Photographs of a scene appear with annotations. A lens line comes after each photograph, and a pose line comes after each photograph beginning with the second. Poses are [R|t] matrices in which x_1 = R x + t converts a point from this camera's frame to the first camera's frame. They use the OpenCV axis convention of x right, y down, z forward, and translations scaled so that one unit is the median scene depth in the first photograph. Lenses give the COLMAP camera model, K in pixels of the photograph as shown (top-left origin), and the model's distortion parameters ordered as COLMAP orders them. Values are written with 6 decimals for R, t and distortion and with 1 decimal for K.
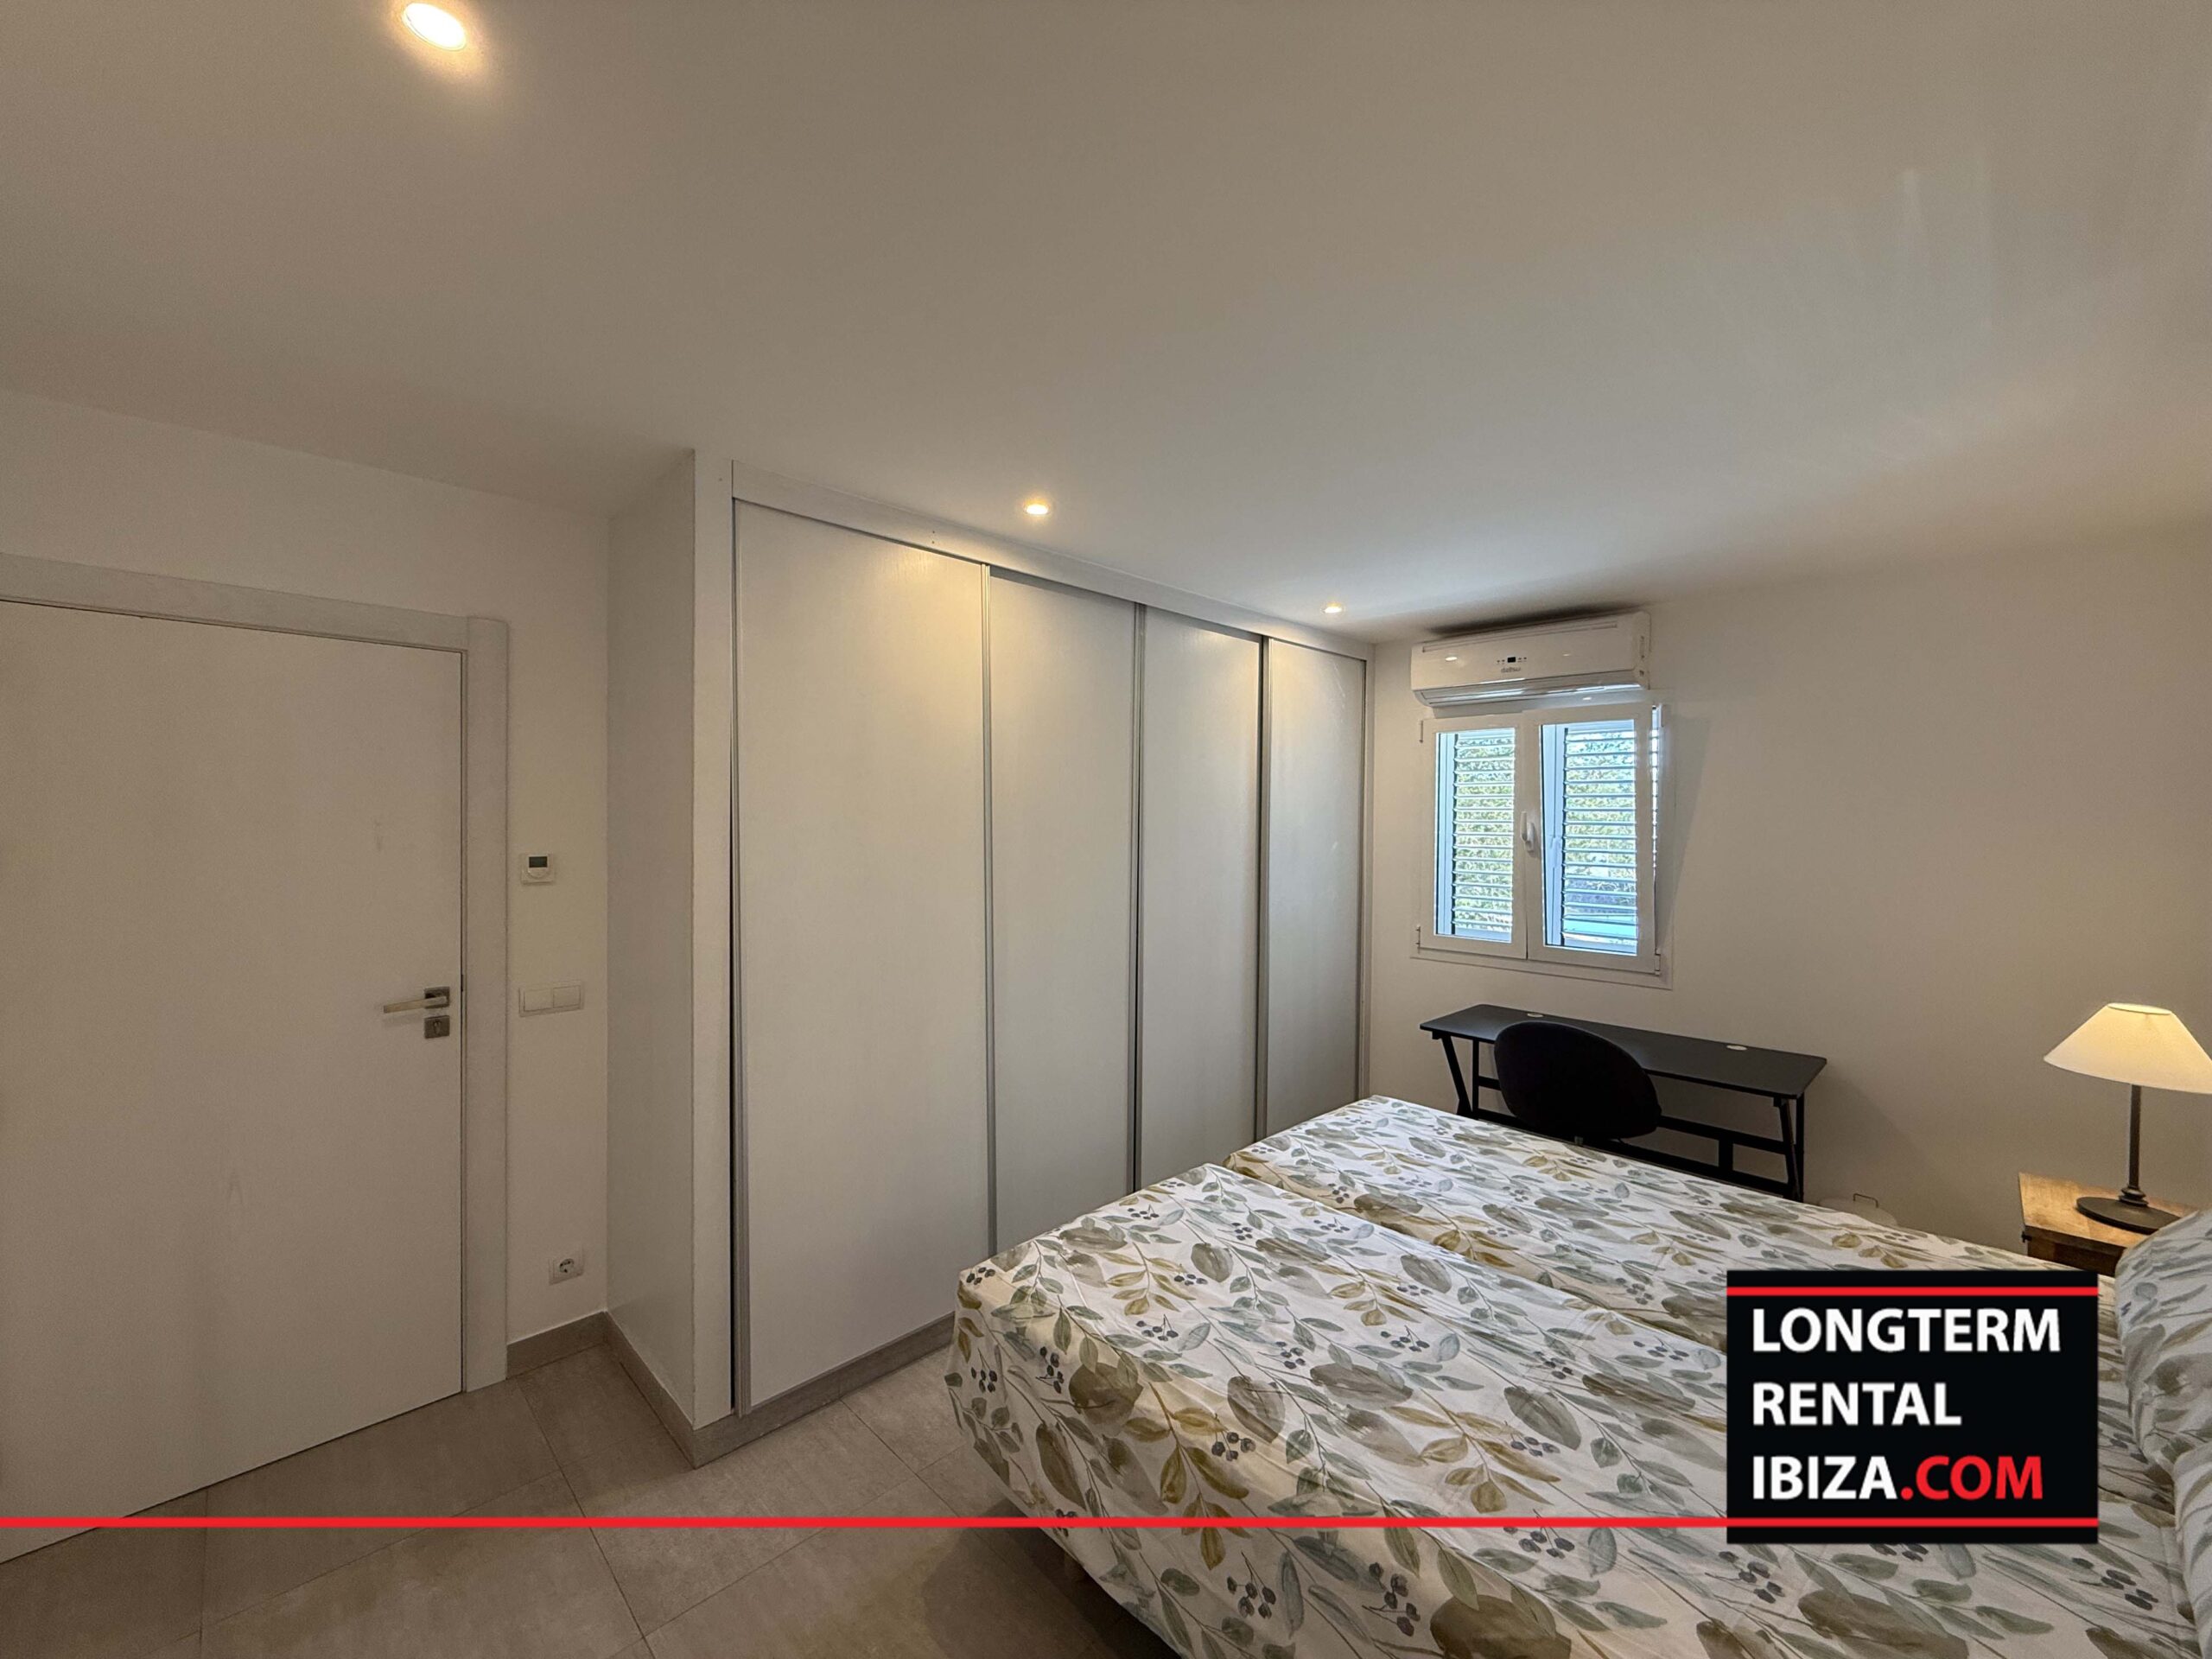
lens RADIAL K [[878.7, 0, 1101.1], [0, 878.7, 825.5], [0, 0, 1]] dist [0.001515, 0.001553]
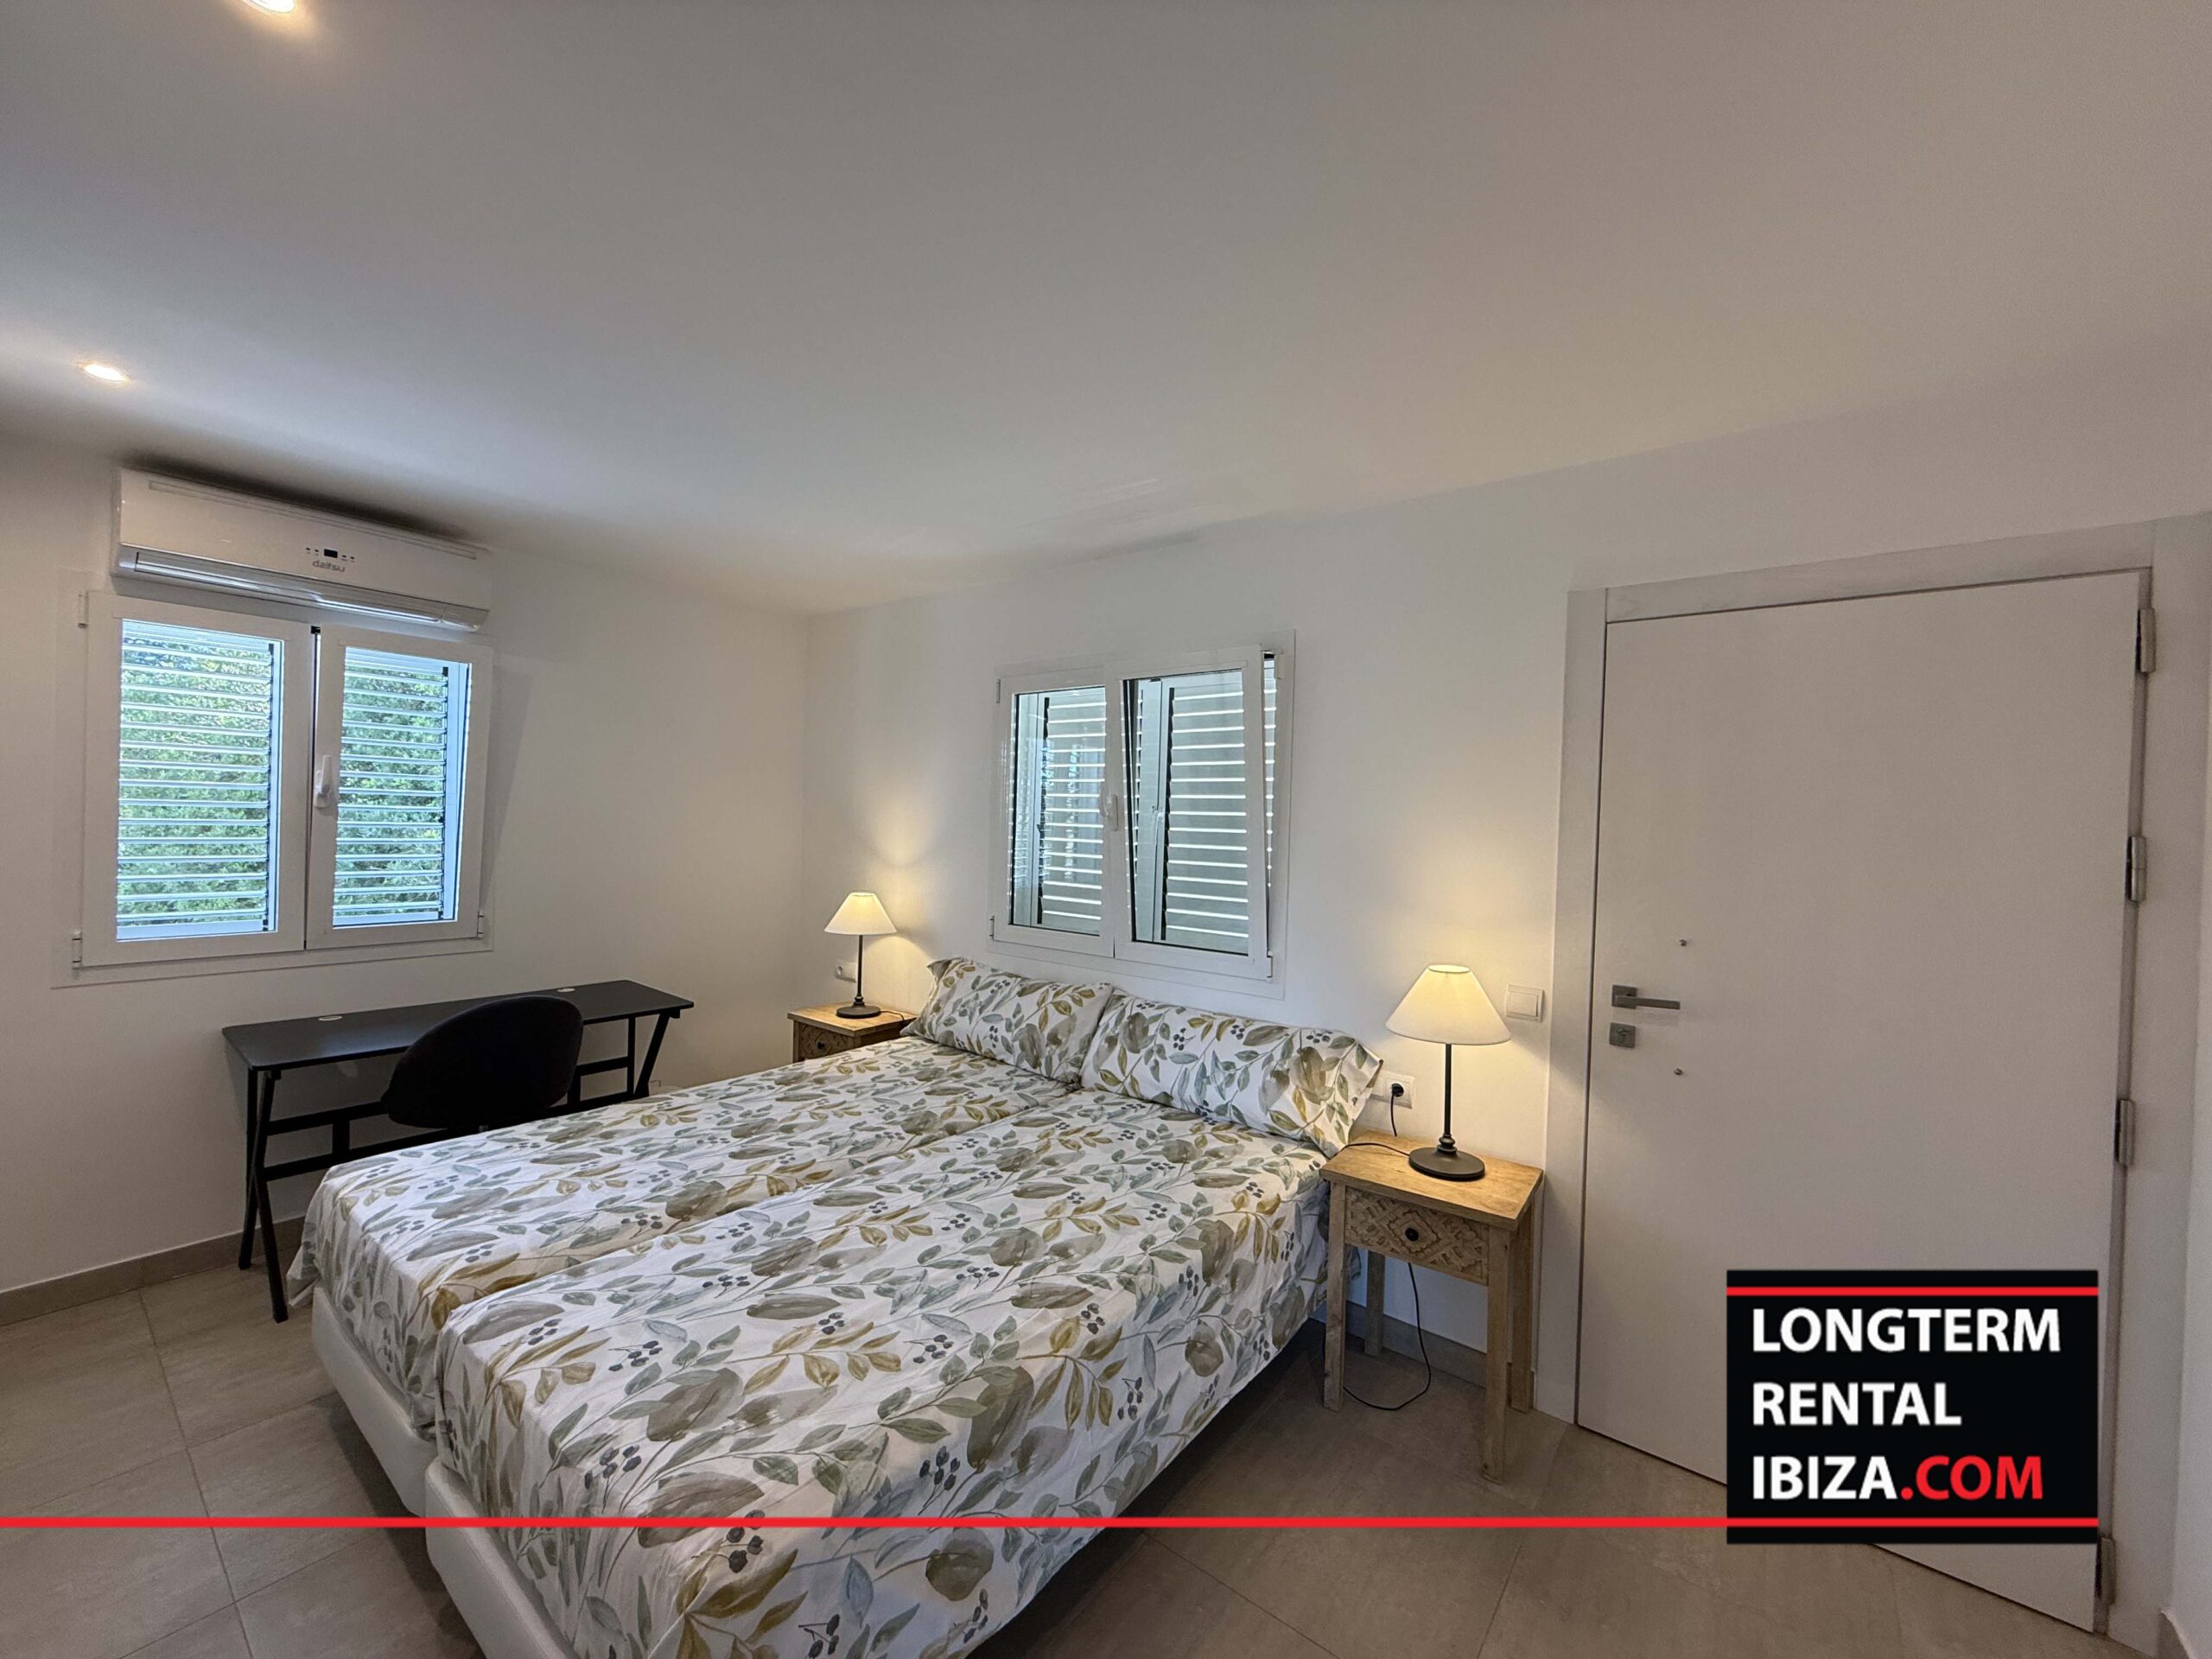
lens RADIAL K [[878.7, 0, 1102.0], [0, 878.7, 822.8], [0, 0, 1]] dist [0.001515, 0.001553]
pose [[-0.128705, -0.016479, 0.991546, -0.658564], [-0.023454, 0.999633, 0.013569, 0.029160], [-0.991405, -0.021509, -0.129044, 0.773098]]
